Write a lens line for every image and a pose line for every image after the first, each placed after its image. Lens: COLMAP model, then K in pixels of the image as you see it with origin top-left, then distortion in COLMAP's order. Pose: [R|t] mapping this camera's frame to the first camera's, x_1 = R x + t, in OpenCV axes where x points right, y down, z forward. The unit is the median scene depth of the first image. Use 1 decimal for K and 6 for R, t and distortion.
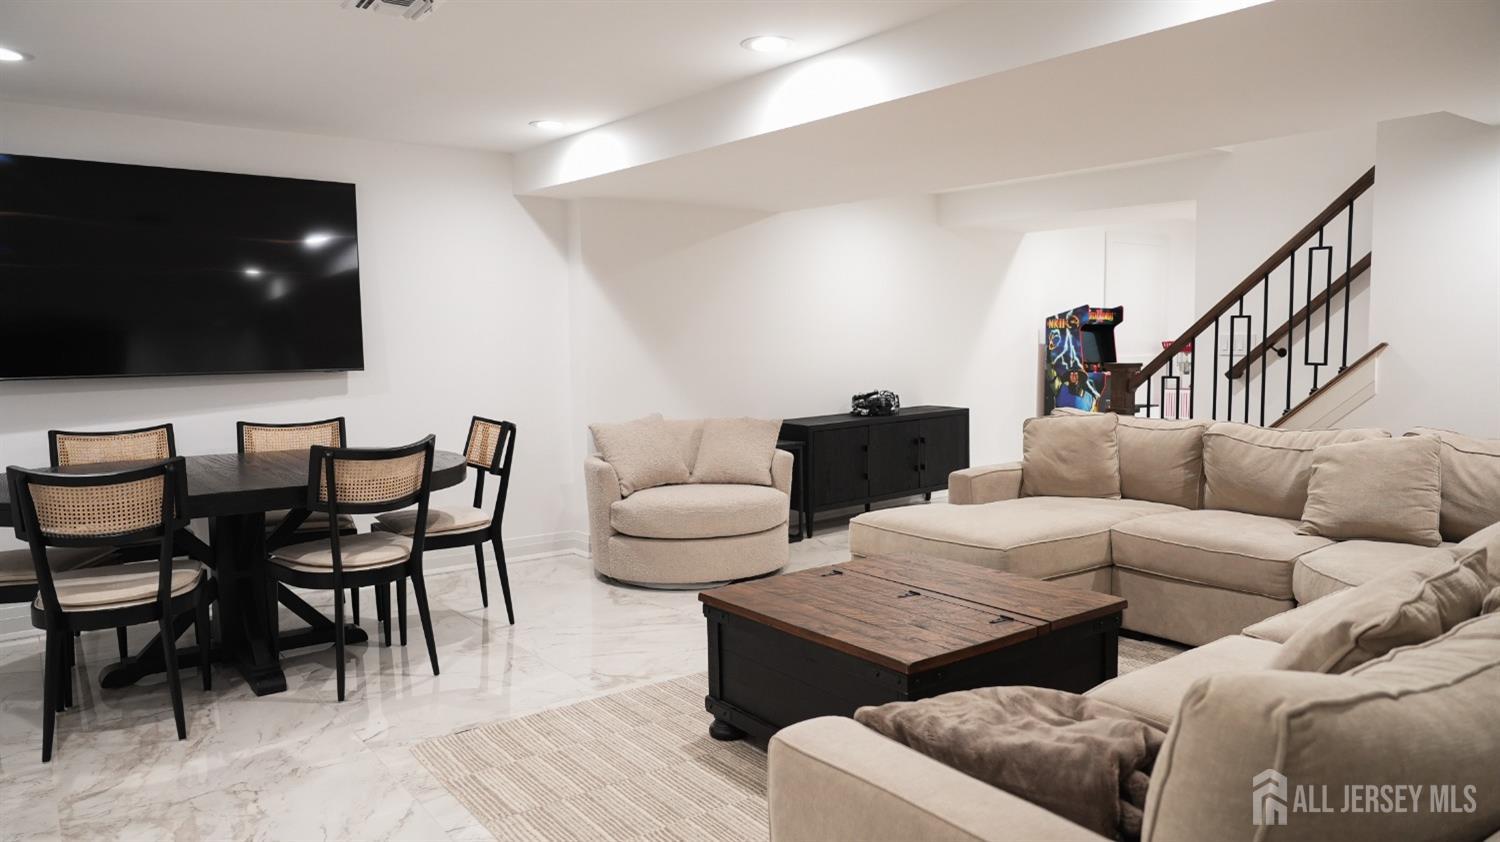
lens RADIAL K [[1006.0, 0, 741.9], [0, 1006.0, 412.5], [0, 0, 1]] dist [-0.043170, 0.047425]
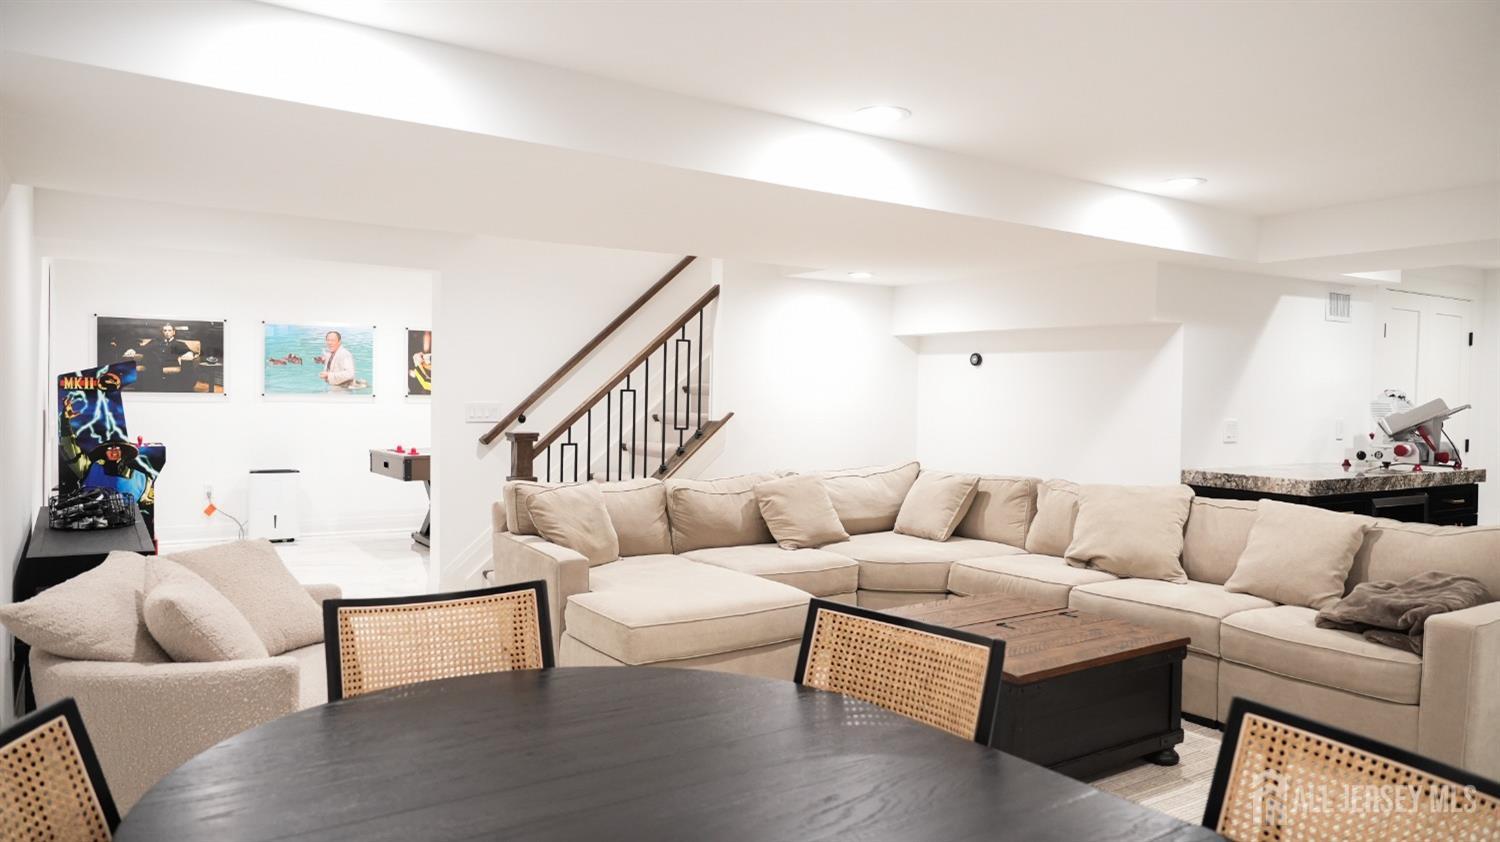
lens RADIAL K [[1006.0, 0, 741.9], [0, 1006.0, 412.5], [0, 0, 1]] dist [-0.043170, 0.047425]
pose [[0.046983, -0.009221, 0.998853, -0.412900], [0.063248, 0.997978, 0.006238, -0.040875], [-0.996891, 0.062883, 0.047472, 0.480630]]
